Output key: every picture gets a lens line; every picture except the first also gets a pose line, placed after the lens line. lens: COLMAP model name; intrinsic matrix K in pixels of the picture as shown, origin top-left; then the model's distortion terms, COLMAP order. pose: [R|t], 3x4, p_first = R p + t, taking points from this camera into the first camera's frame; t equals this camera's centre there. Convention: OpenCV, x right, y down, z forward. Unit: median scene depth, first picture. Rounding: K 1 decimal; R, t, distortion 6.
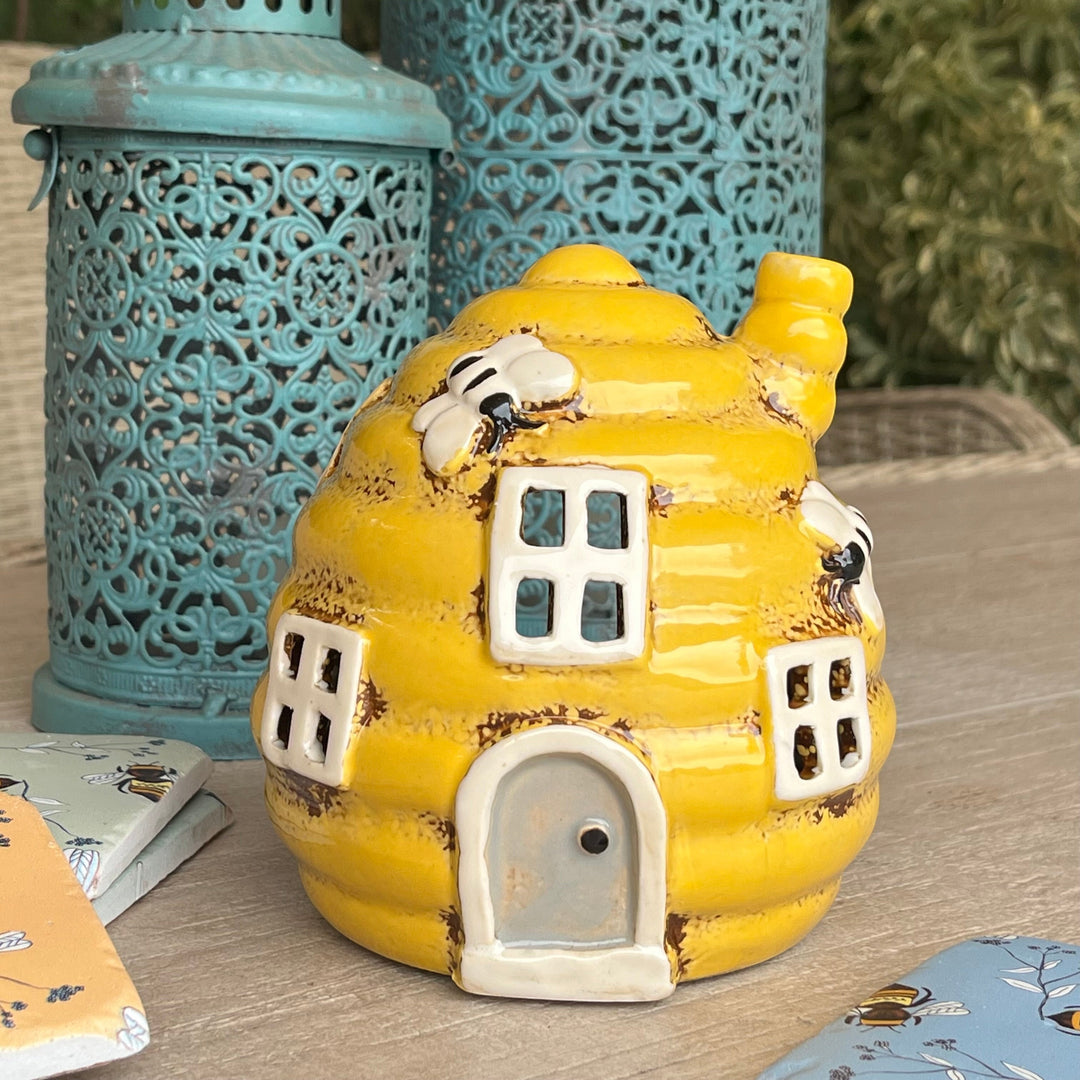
lens RADIAL K [[2252.3, 0, 530.9], [0, 2252.3, 527.9], [0, 0, 1]] dist [0.047143, 0.000000]
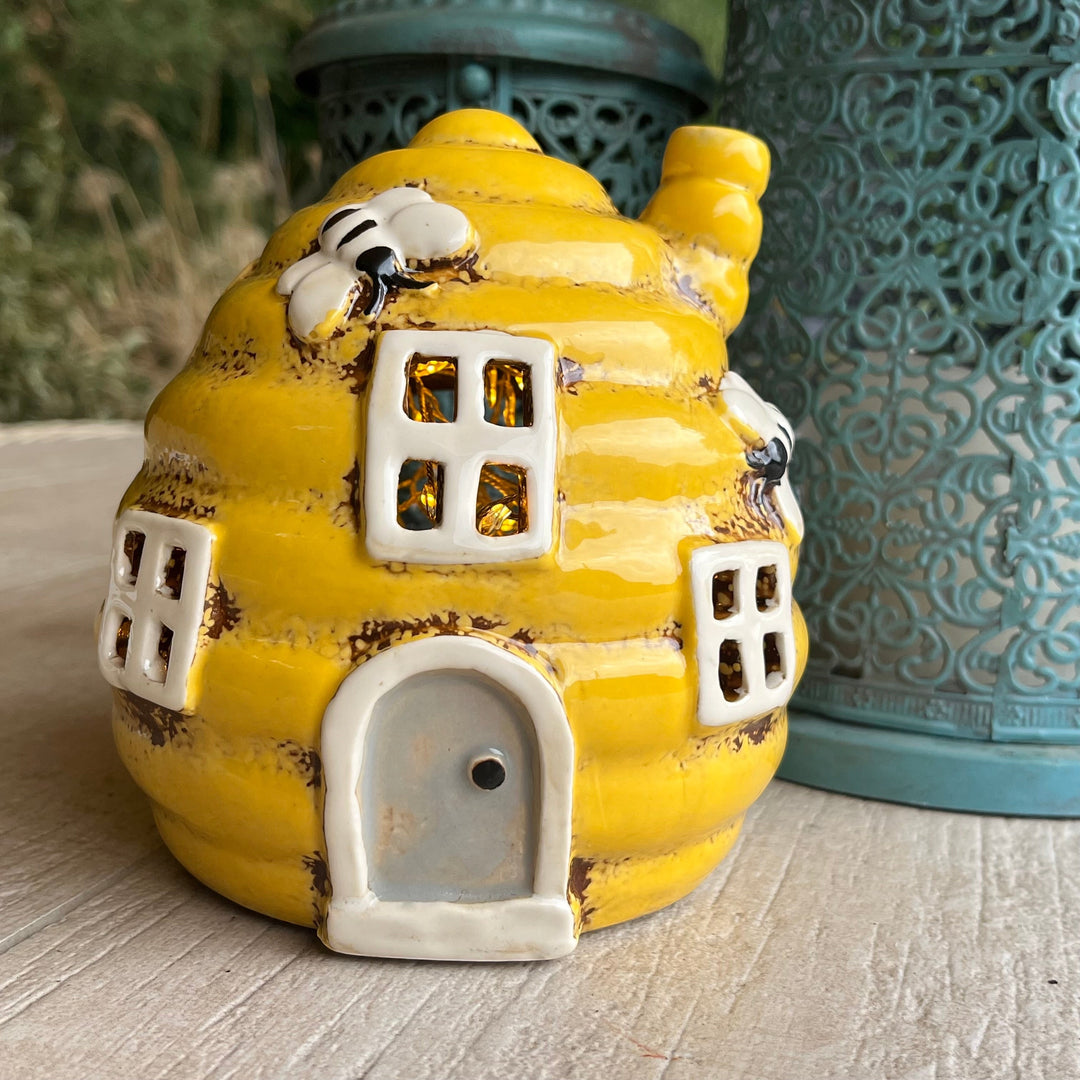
lens RADIAL K [[1492.1, 0, 564.5], [0, 1492.1, 553.2], [0, 0, 1]] dist [0.044289, 0.000000]
pose [[0.994509, 0.009989, 0.104173, -0.002420], [-0.010749, 0.999920, 0.006734, 0.049835], [-0.104097, -0.007816, 0.994536, 0.423079]]
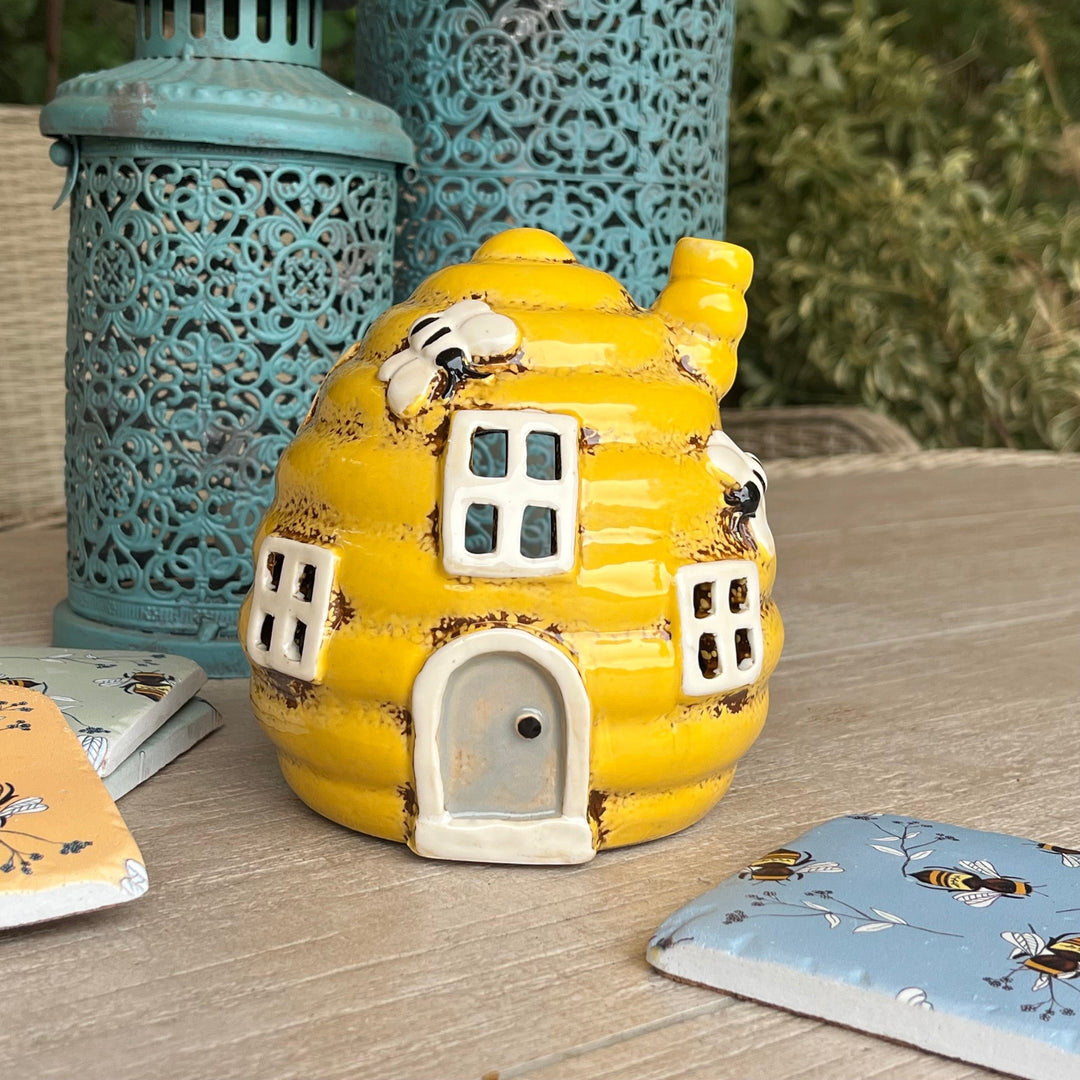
lens RADIAL K [[1870.8, 0, 537.7], [0, 1870.8, 559.1], [0, 0, 1]] dist [0.021913, 0.000000]
pose [[0.999375, 0.011573, 0.033395, -0.001205], [-0.012003, 0.999847, 0.012698, 0.036476], [-0.033243, -0.013091, 0.999362, 0.020911]]
